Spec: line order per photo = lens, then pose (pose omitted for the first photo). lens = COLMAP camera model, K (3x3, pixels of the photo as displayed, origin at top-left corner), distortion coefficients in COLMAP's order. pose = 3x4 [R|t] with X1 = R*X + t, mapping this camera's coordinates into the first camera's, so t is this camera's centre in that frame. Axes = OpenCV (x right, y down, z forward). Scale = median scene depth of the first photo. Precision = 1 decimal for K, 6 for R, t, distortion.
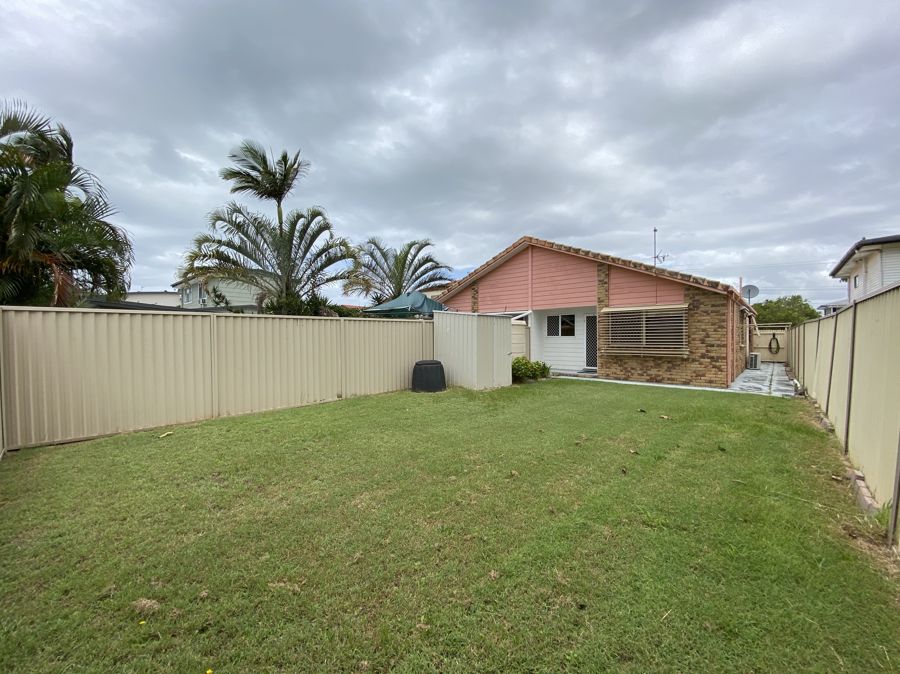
lens RADIAL K [[349.5, 0, 447.5], [0, 349.5, 344.7], [0, 0, 1]] dist [-0.039786, -0.000353]
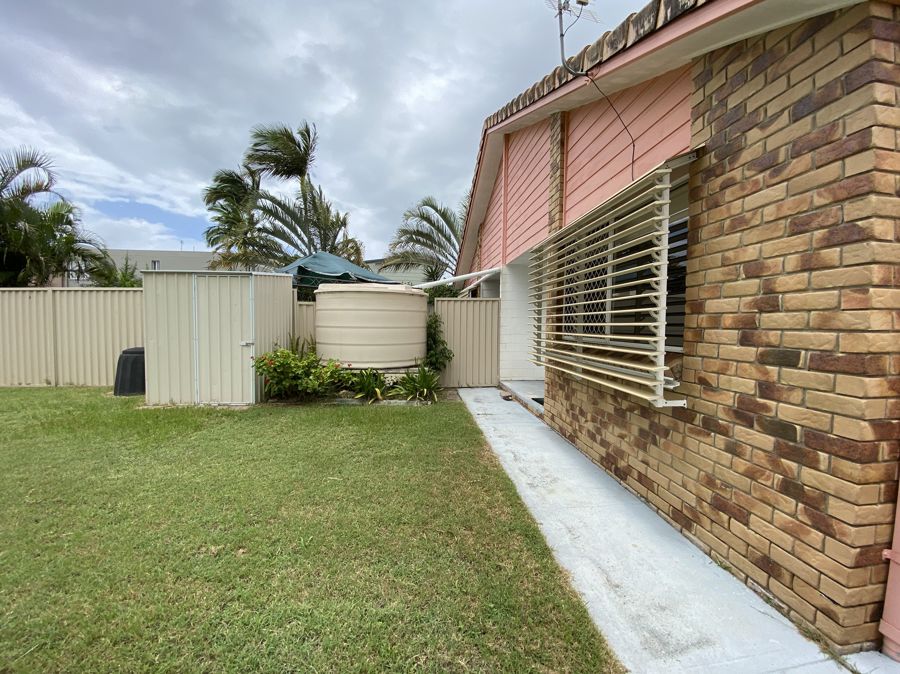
lens RADIAL K [[364.0, 0, 448.8], [0, 364.0, 336.5], [0, 0, 1]] dist [0.017514, -0.019178]
pose [[0.745831, 0.034090, -0.665262, 0.758710], [-0.024587, 0.999418, 0.023648, -0.007747], [0.665681, -0.001281, 0.746235, 0.748624]]
